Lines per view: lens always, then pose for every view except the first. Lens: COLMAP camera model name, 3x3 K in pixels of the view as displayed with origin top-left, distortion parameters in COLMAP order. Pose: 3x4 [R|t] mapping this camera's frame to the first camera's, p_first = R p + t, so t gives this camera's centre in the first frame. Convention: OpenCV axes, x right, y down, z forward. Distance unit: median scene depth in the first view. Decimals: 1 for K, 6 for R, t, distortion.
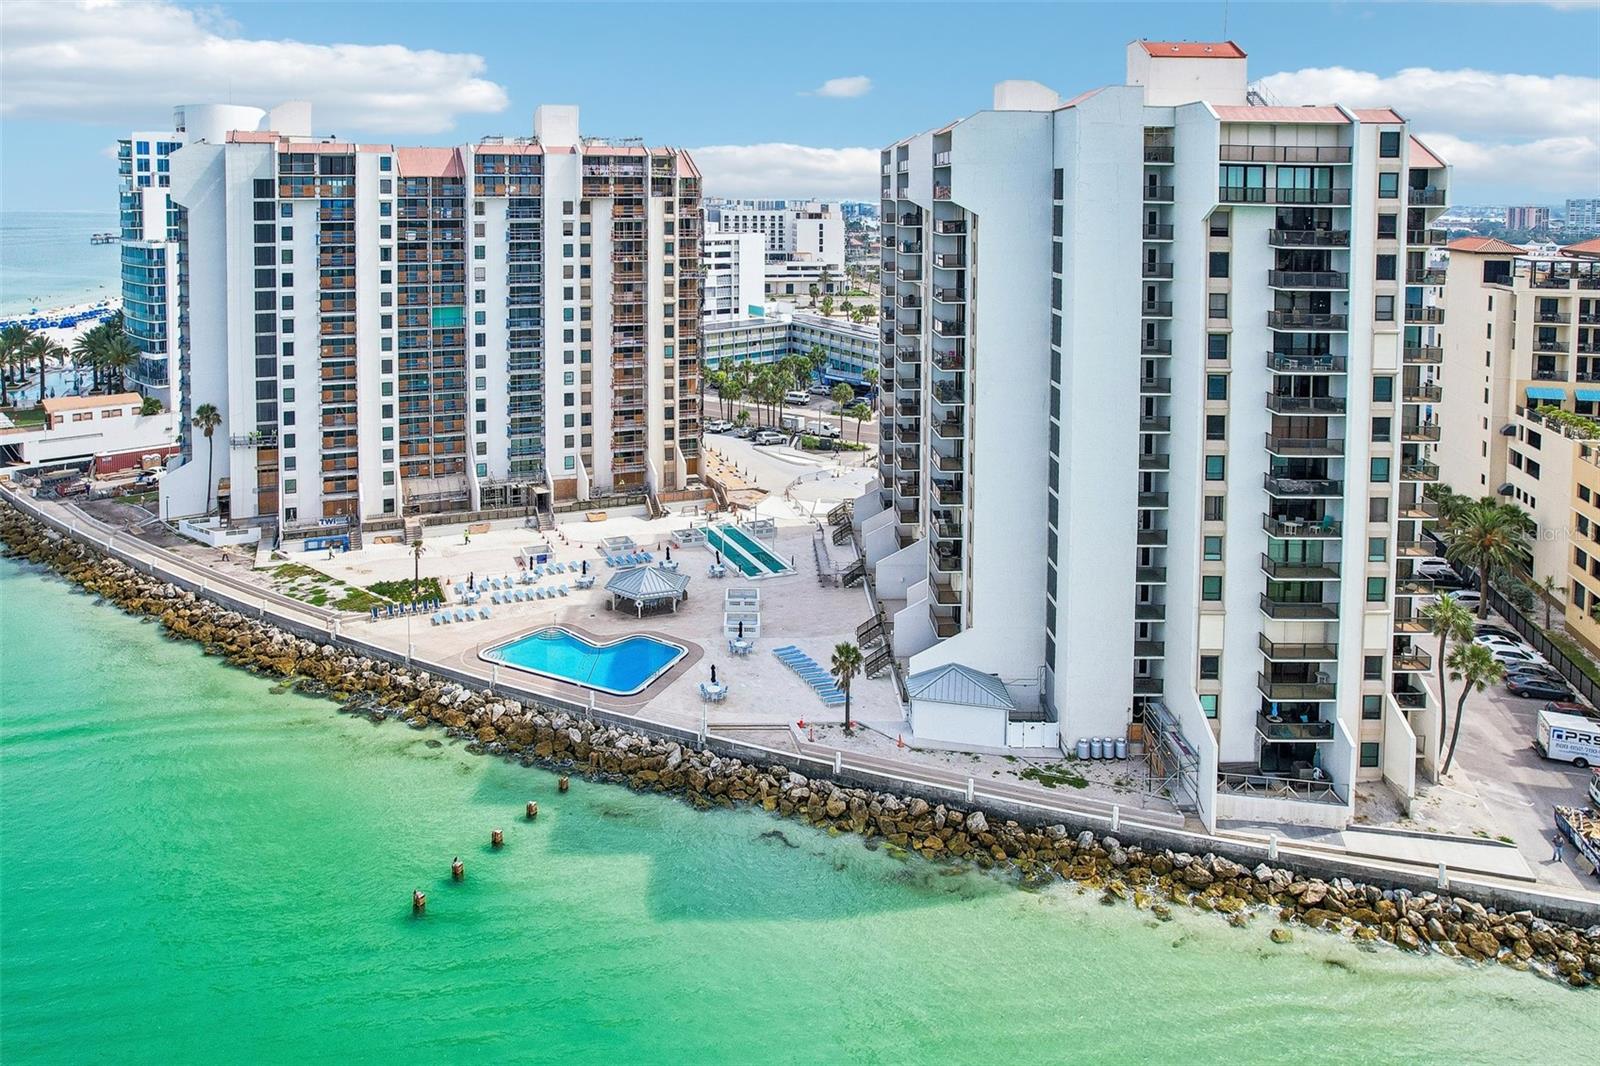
lens RADIAL K [[1523.9, 0, 800.0], [0, 1523.9, 533.0], [0, 0, 1]] dist [-0.113625, 0.174710]
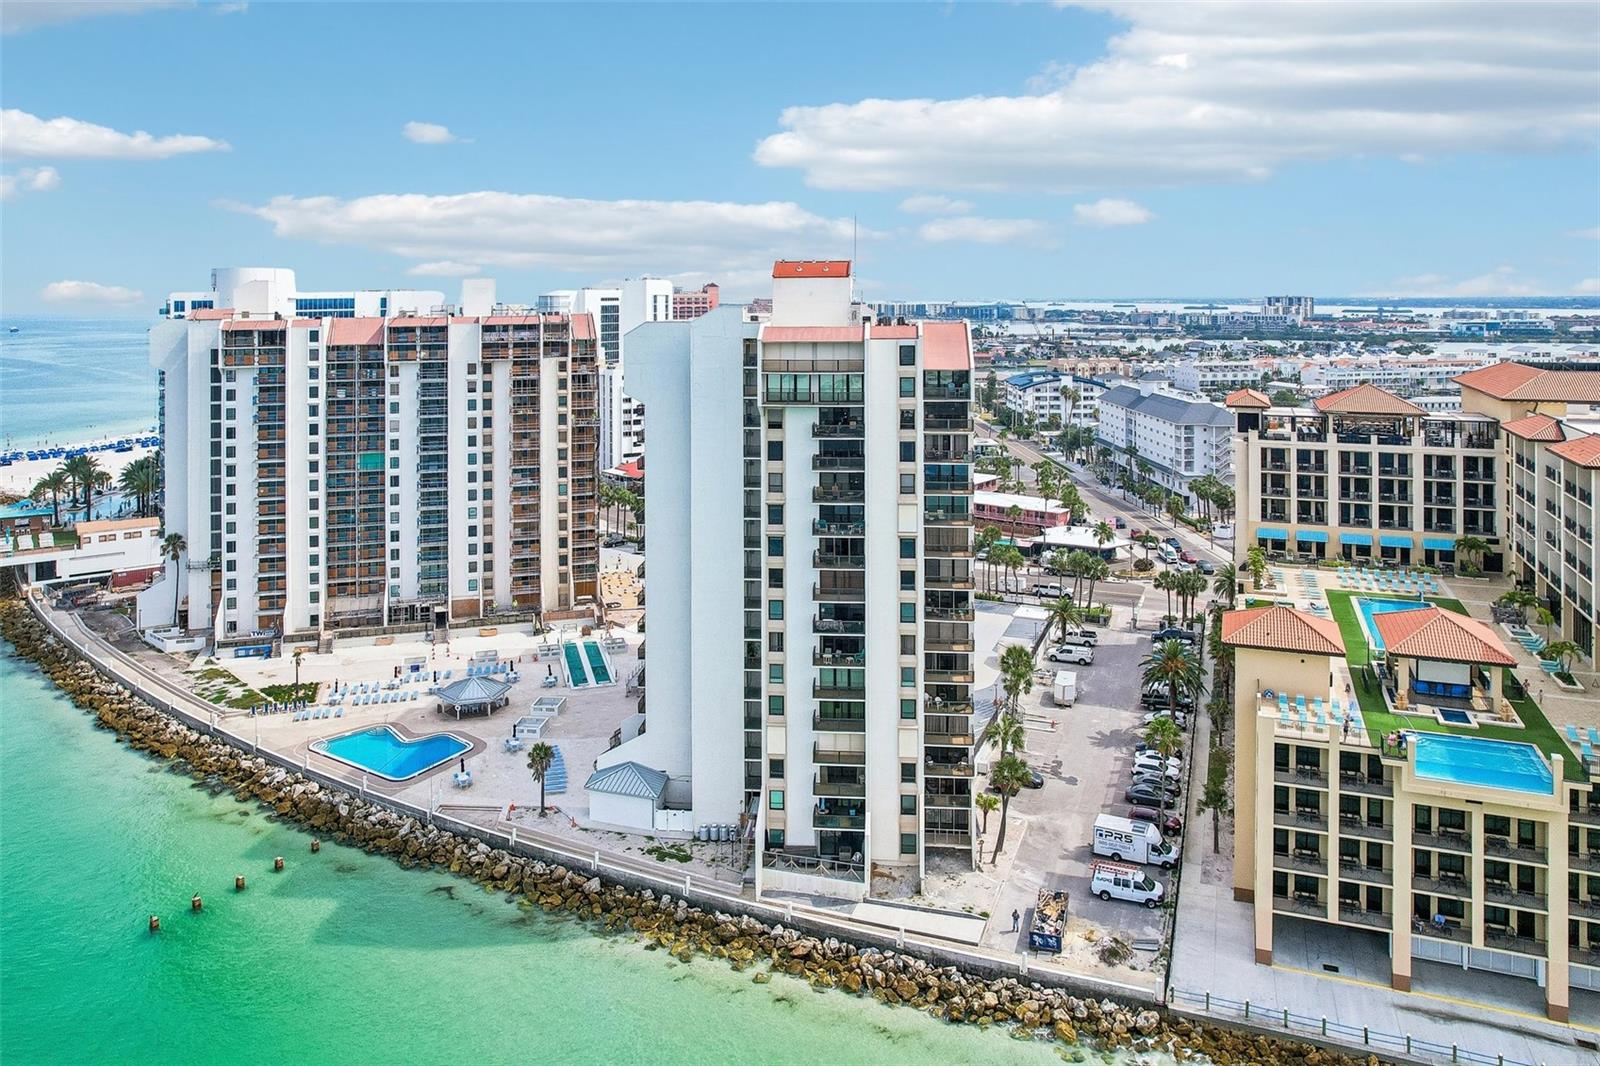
lens RADIAL K [[1632.7, 0, 838.7], [0, 1632.7, 509.8], [0, 0, 1]] dist [-0.076649, 0.037475]
pose [[0.991316, 0.002886, -0.131472, 0.319687], [-0.012732, 0.997169, -0.074111, -0.016465], [0.130885, 0.075141, 0.988546, -0.221700]]
